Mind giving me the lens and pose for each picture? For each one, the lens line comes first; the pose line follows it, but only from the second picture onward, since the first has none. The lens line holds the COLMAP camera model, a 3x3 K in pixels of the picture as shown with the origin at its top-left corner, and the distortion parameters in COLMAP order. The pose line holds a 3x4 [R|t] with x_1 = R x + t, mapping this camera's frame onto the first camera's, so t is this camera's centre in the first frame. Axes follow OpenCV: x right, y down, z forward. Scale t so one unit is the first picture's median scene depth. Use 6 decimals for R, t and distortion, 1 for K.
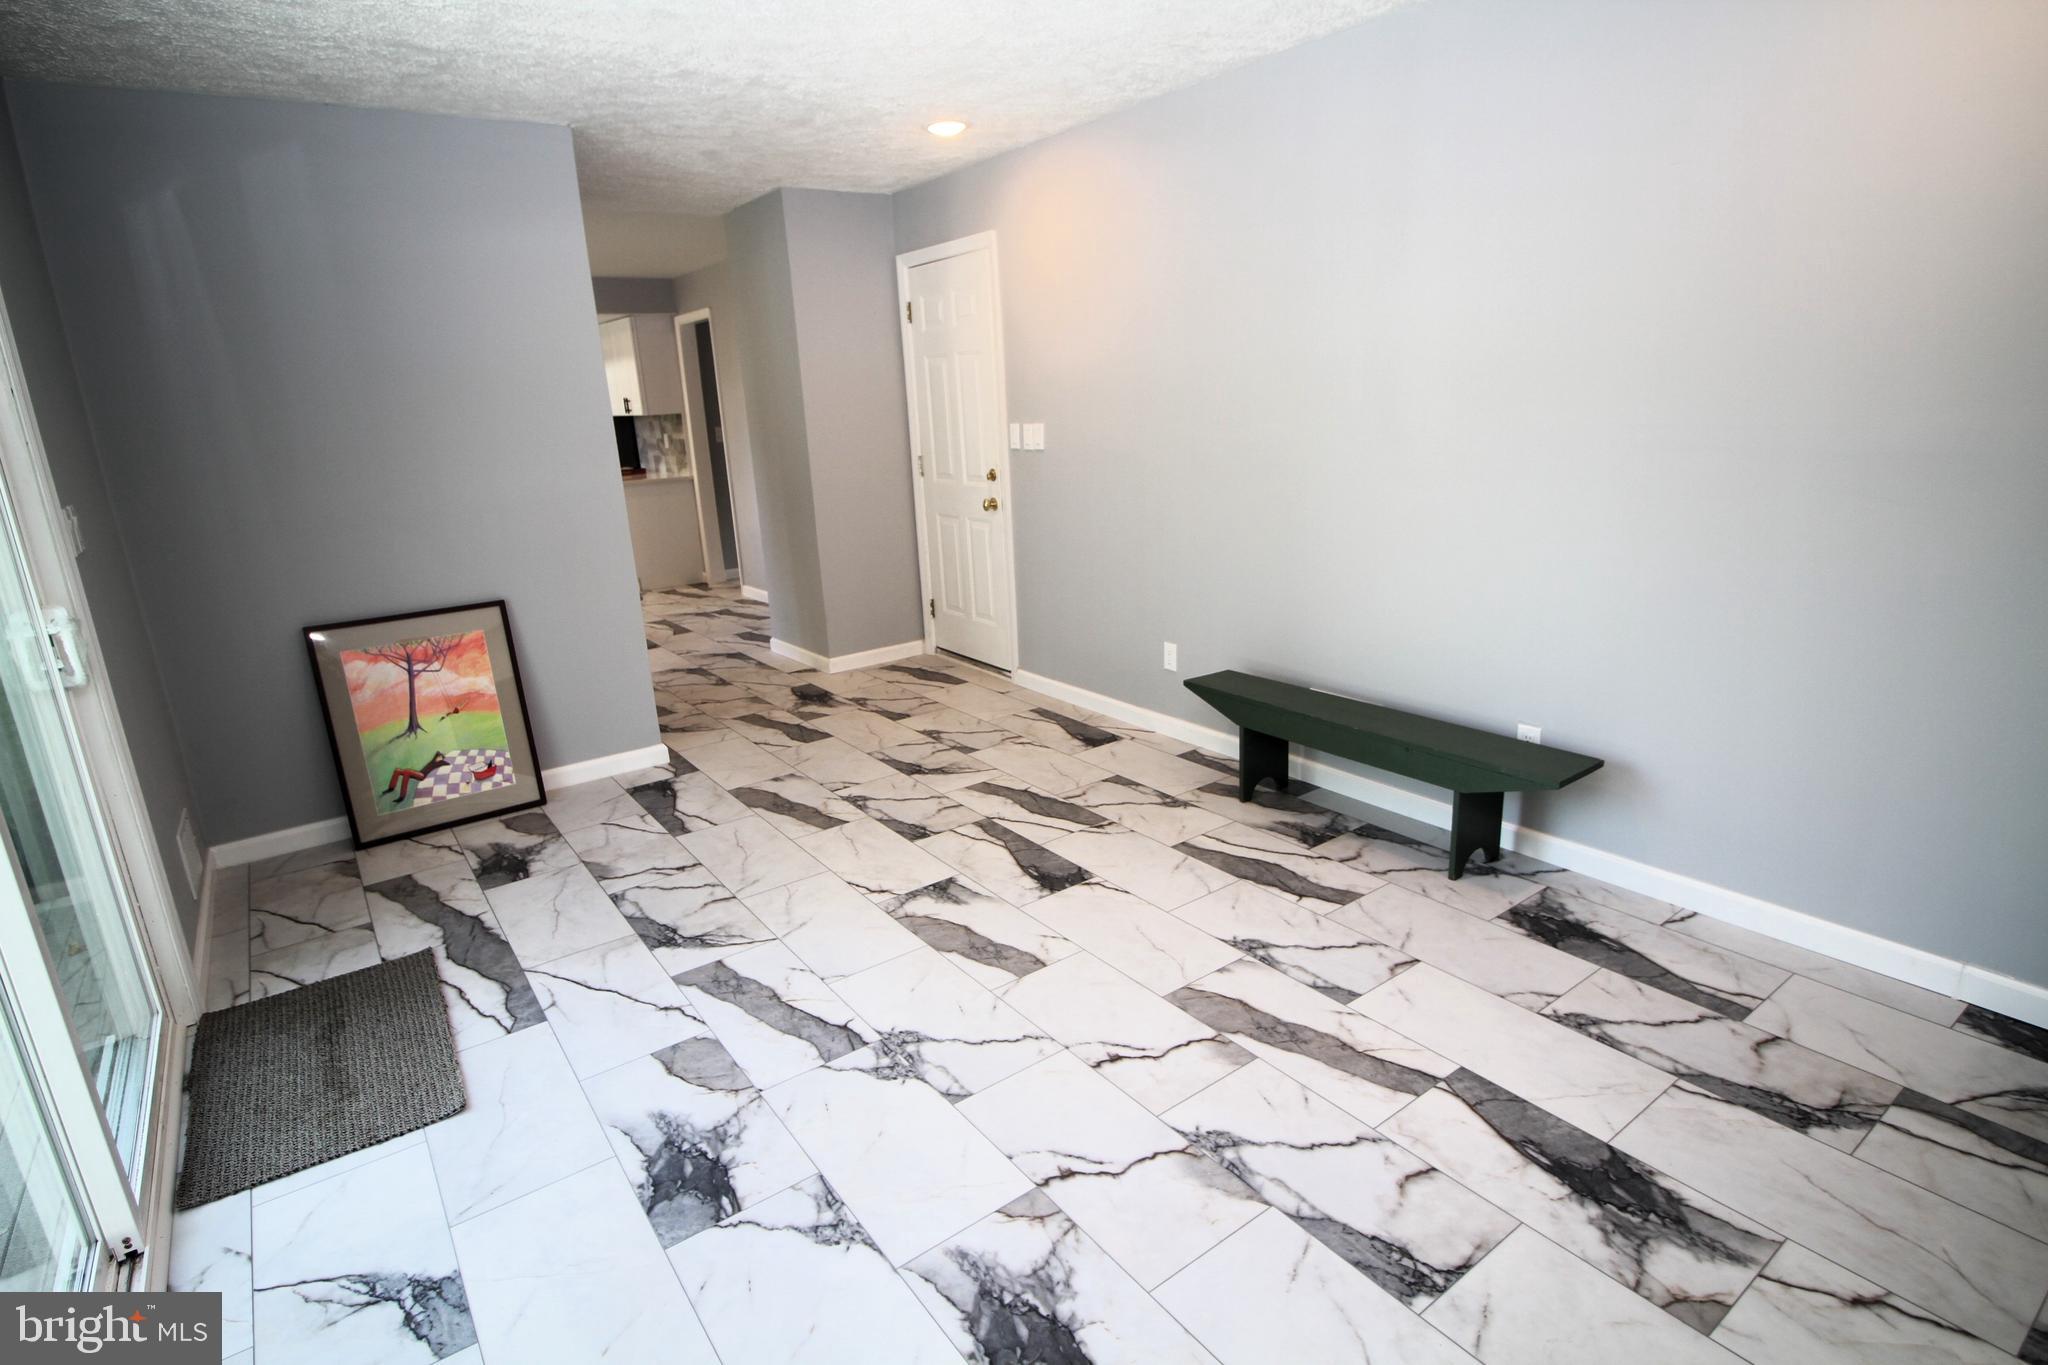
lens RADIAL K [[1042.7, 0, 1026.5], [0, 1042.7, 686.1], [0, 0, 1]] dist [-0.003593, -0.001247]
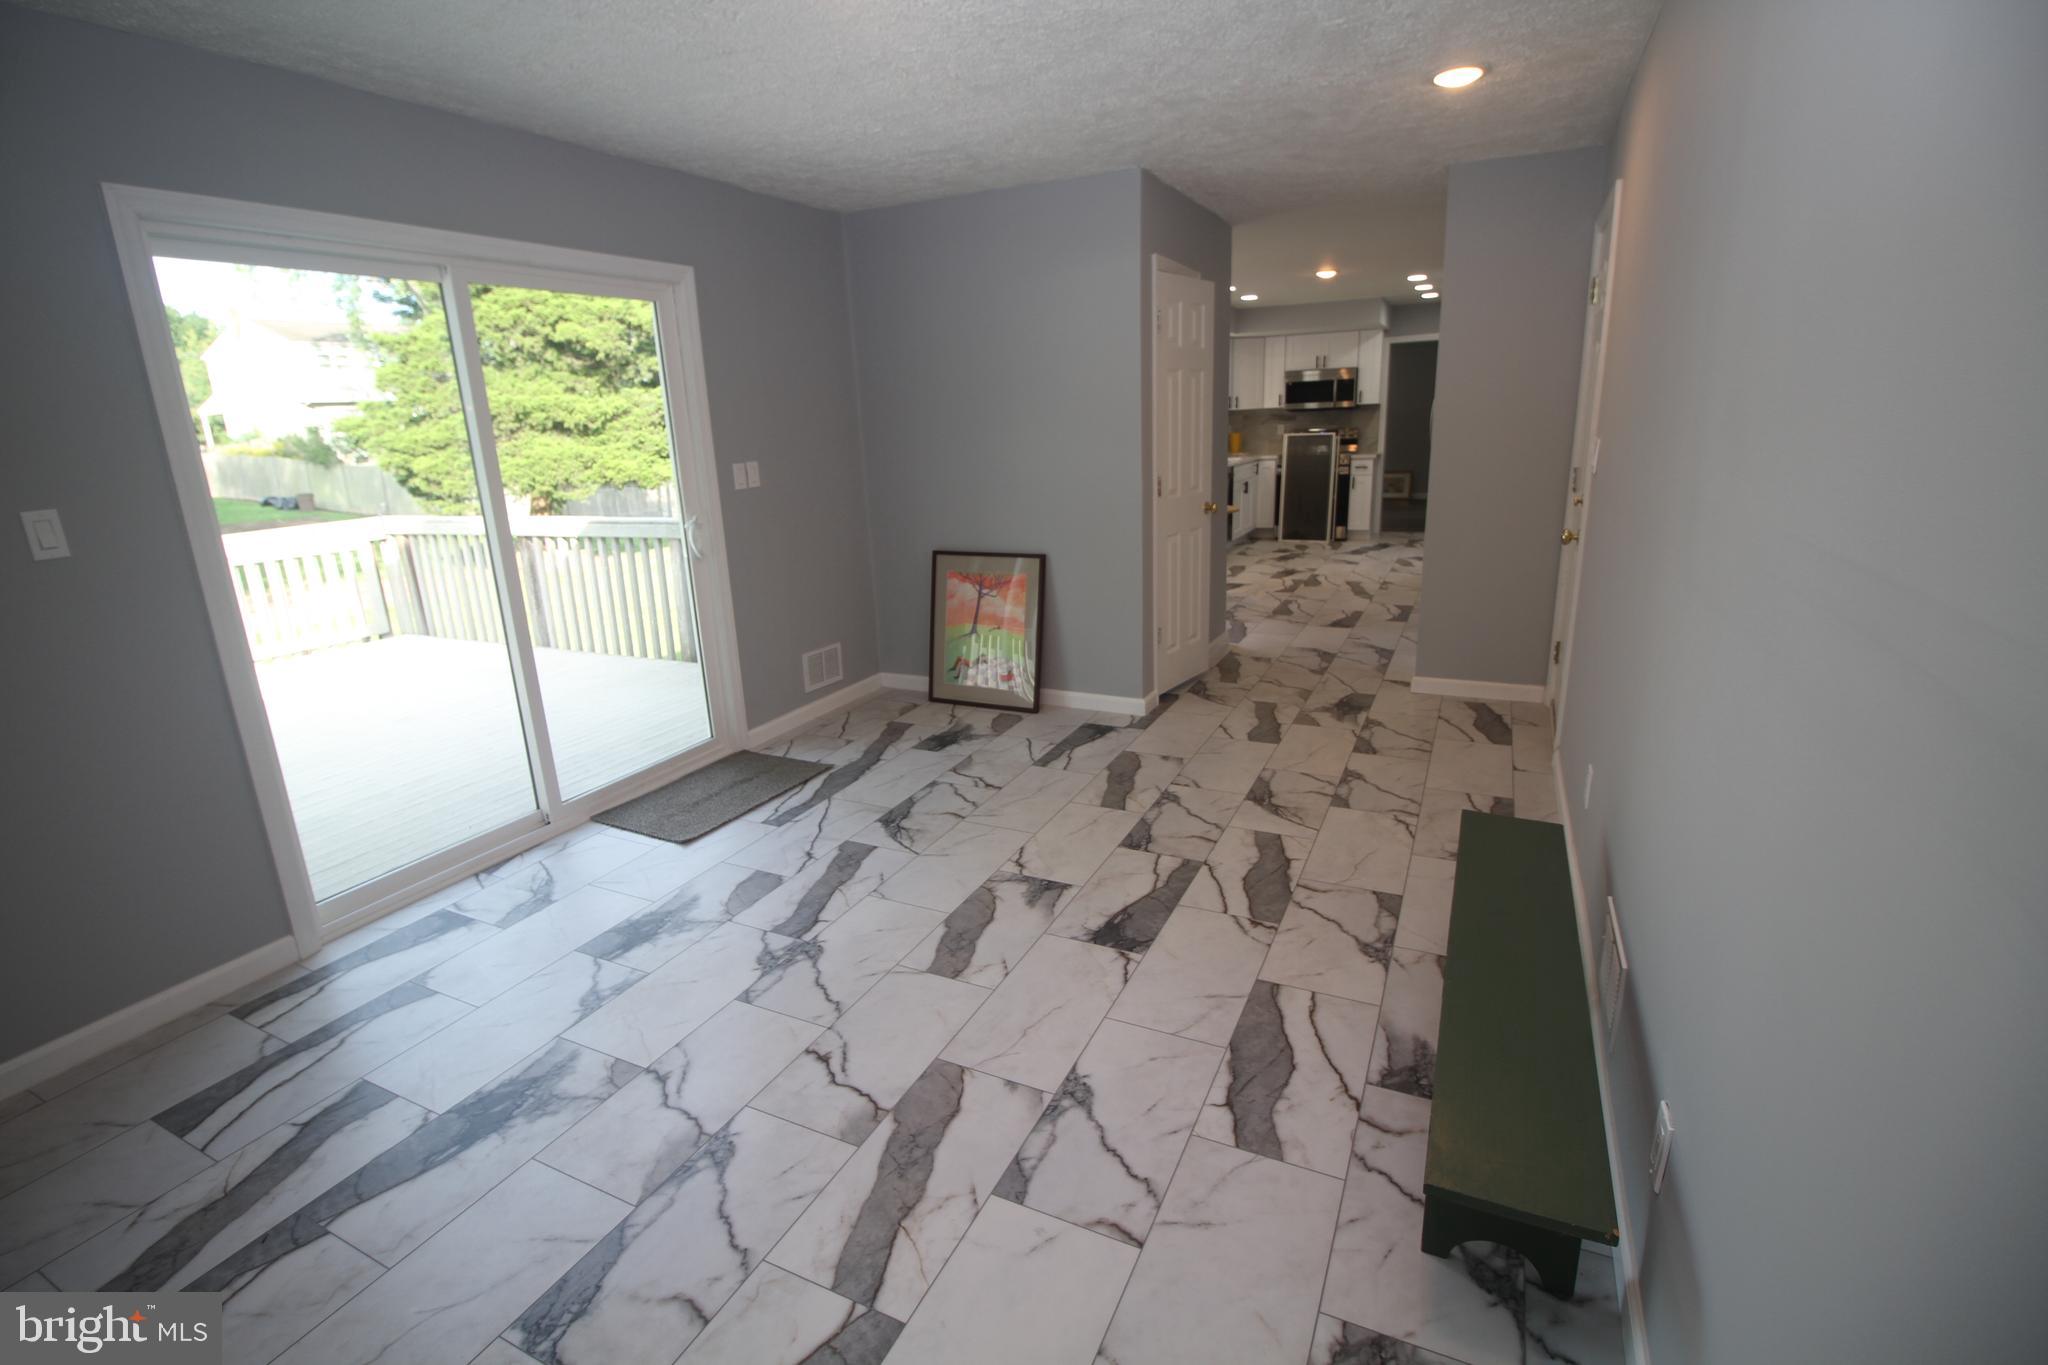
lens RADIAL K [[949.0, 0, 1007.8], [0, 949.0, 674.9], [0, 0, 1]] dist [-0.012204, -0.002323]
pose [[0.459479, 0.264180, -0.847991, 0.653558], [-0.227054, 0.957955, 0.175410, -0.168490], [0.858677, 0.111942, 0.500143, 0.469647]]
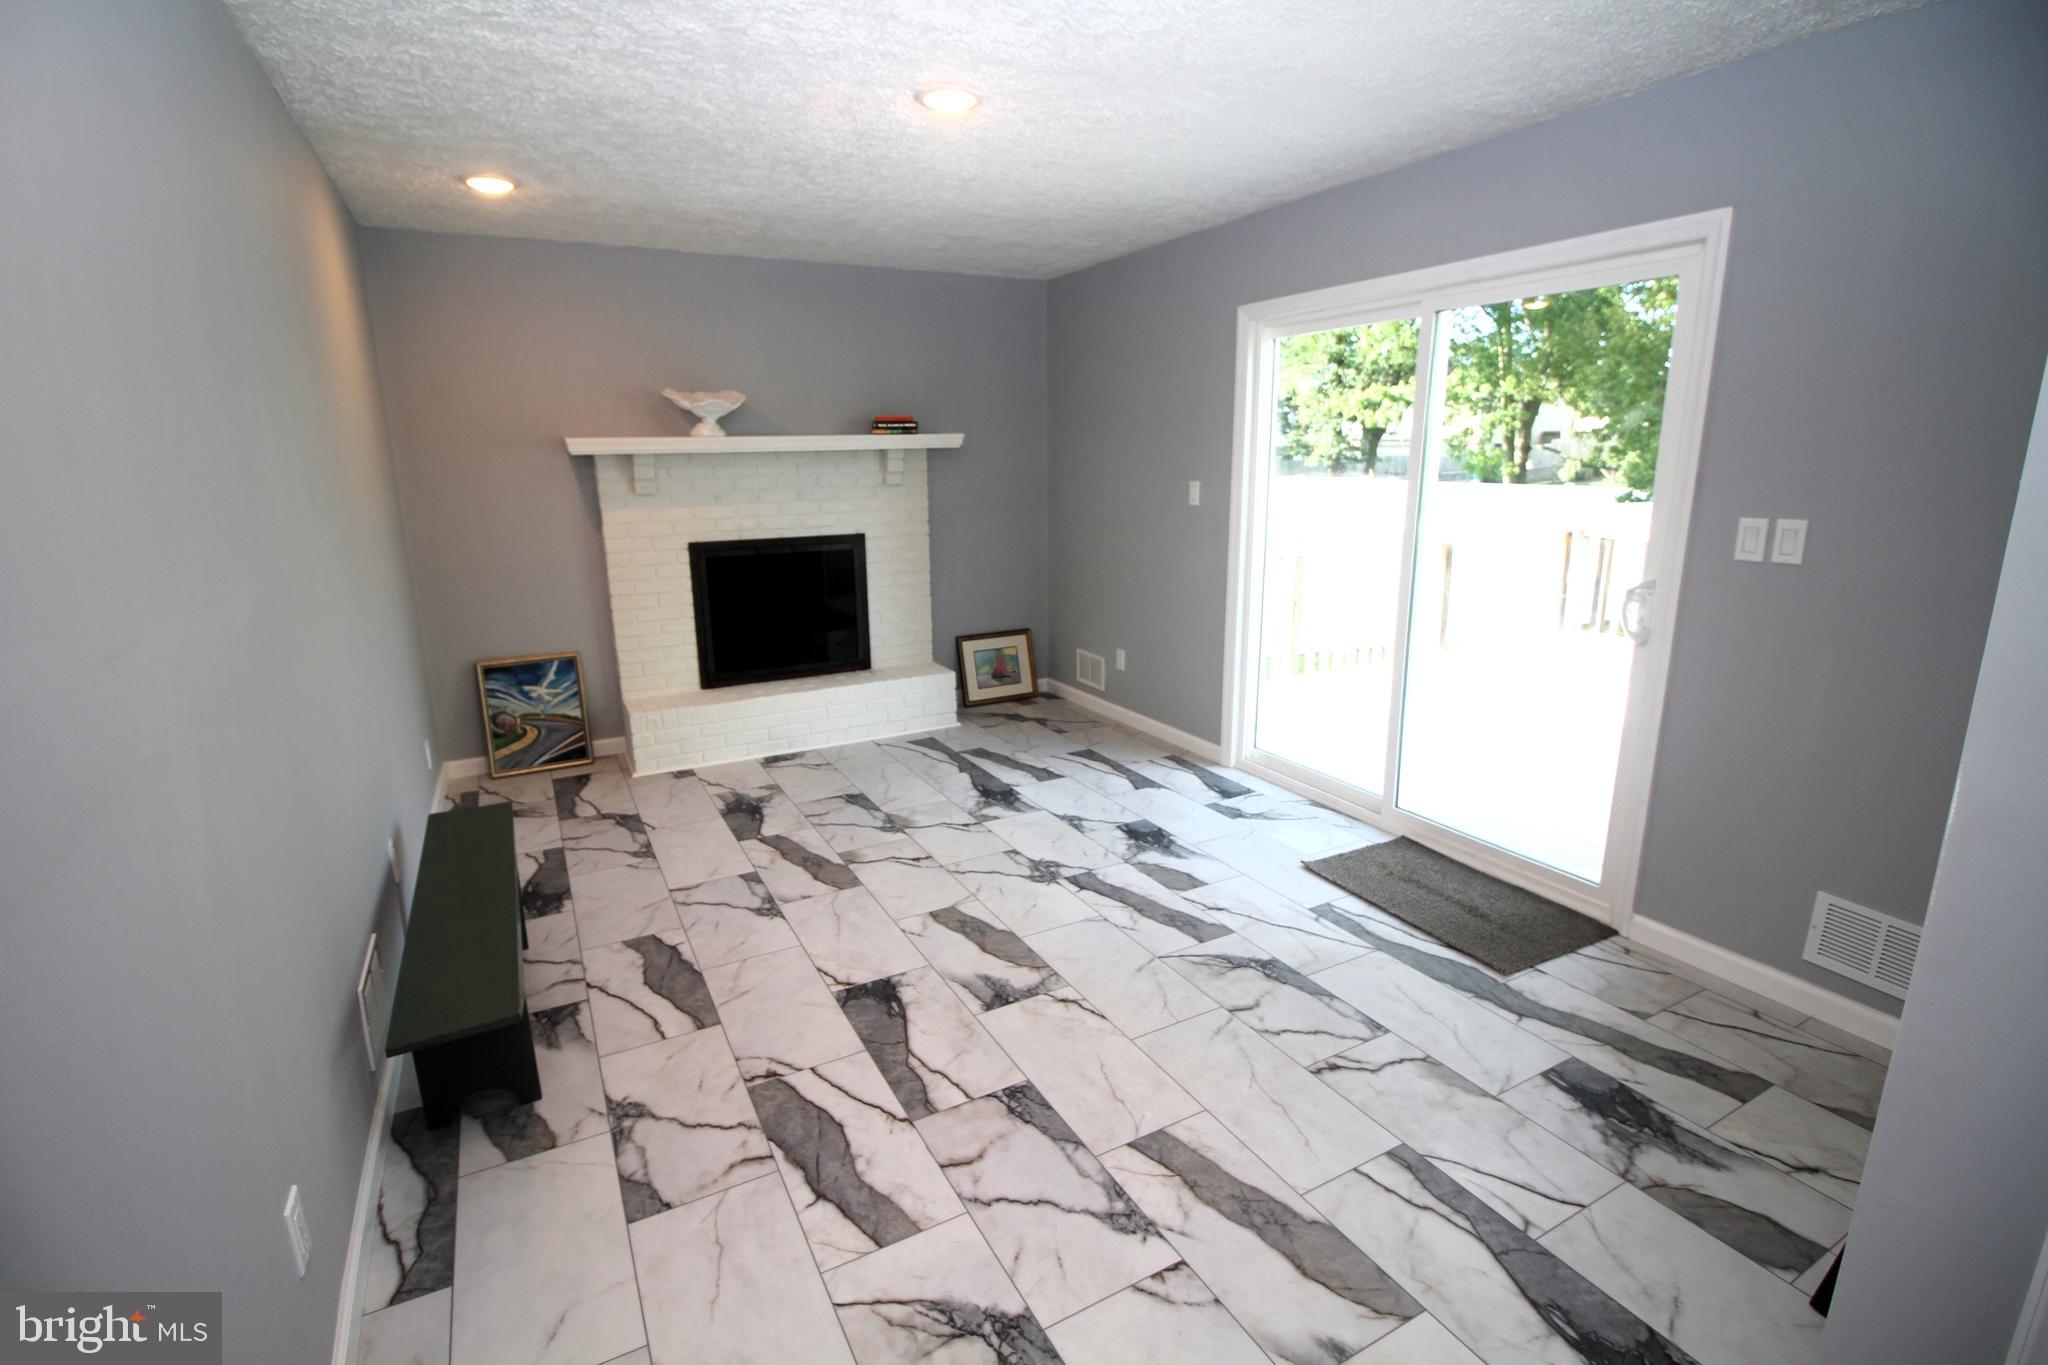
lens RADIAL K [[944.3, 0, 1021.4], [0, 944.3, 678.3], [0, 0, 1]] dist [-0.009392, -0.007799]
pose [[-0.988736, 0.029202, 0.146792, -0.232497], [0.097503, 0.869777, 0.483716, -0.456185], [-0.113551, 0.492580, -0.862827, 1.589276]]
